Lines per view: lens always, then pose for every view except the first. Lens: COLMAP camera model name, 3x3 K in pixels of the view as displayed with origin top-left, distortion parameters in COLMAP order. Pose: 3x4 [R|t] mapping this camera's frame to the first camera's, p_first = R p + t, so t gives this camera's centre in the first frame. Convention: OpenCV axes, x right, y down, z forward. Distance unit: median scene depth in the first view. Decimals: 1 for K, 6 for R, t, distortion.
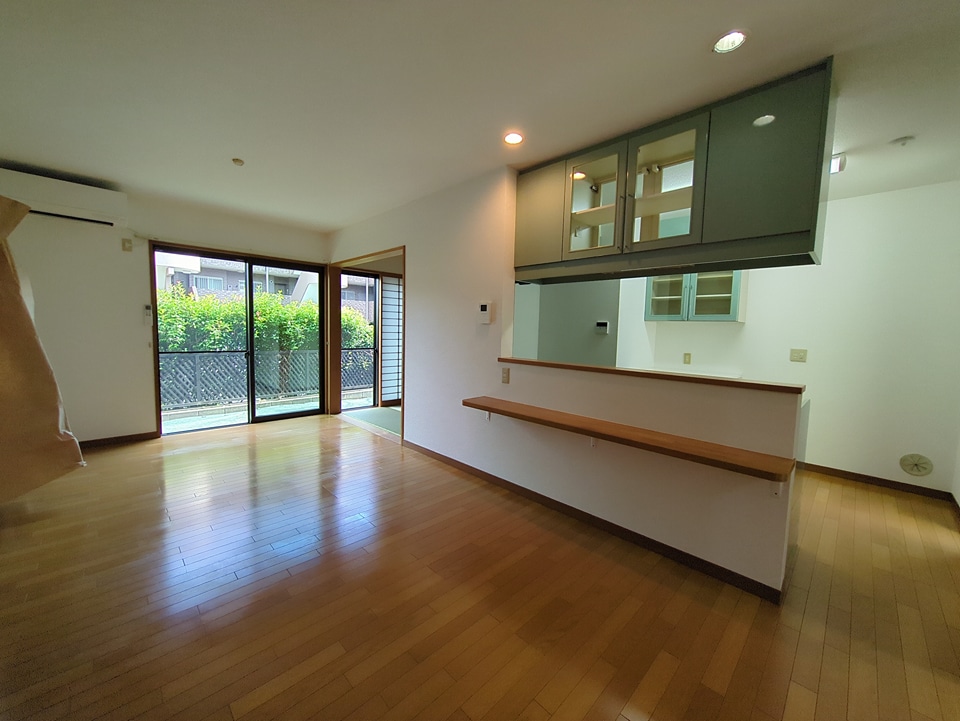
lens RADIAL K [[377.0, 0, 480.5], [0, 377.0, 360.2], [0, 0, 1]] dist [-0.000938, 0.000295]
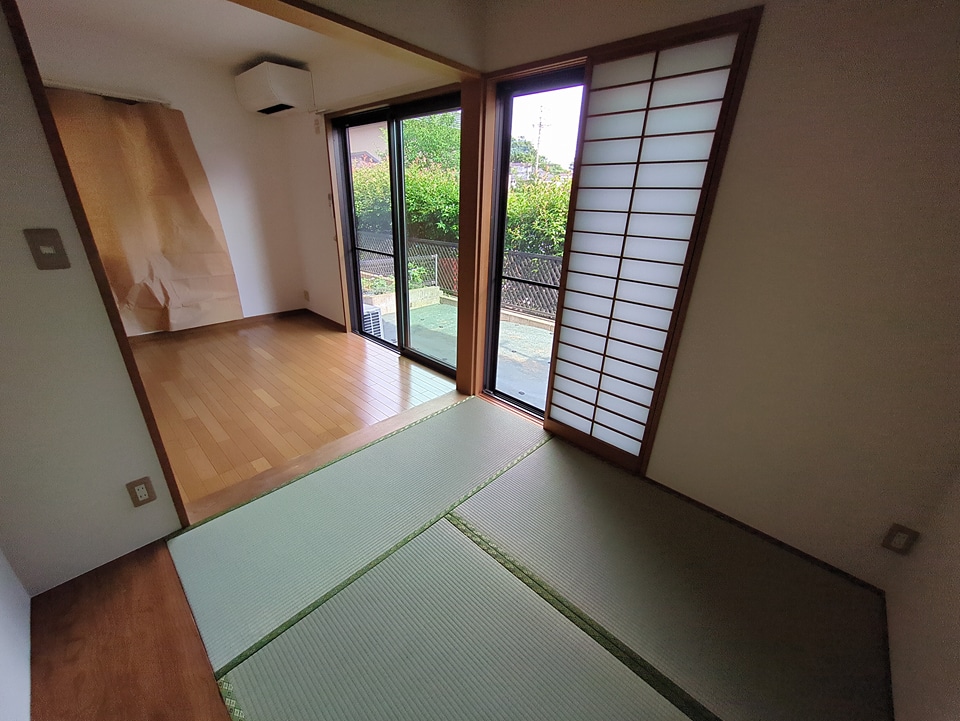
lens RADIAL K [[372.9, 0, 479.7], [0, 372.9, 353.9], [0, 0, 1]] dist [0.002197, 0.000358]
pose [[0.043232, 0.347924, -0.936525, 0.172412], [-0.118286, 0.932591, 0.341002, -0.154828], [0.992038, 0.096036, 0.081472, 1.474218]]
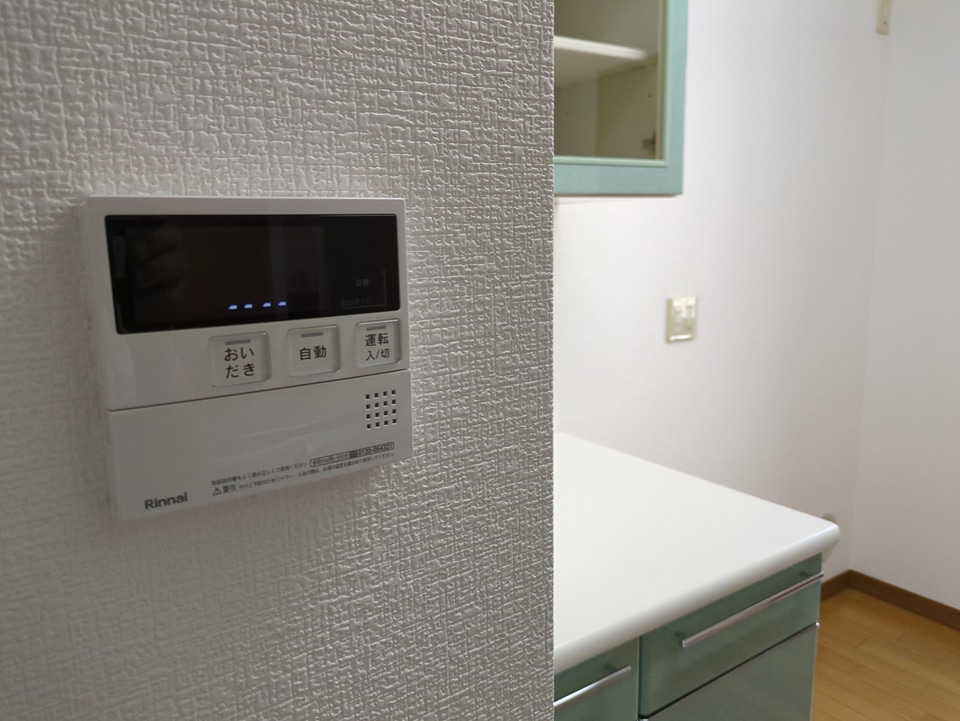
lens RADIAL K [[739.4, 0, 479.5], [0, 739.4, 360.0], [0, 0, 1]] dist [0.076816, -0.098226]
pose [[0.159328, -0.207390, 0.965196, 0.283354], [0.100986, 0.975981, 0.193037, -0.107655], [-0.982047, 0.066715, 0.176444, 1.065050]]
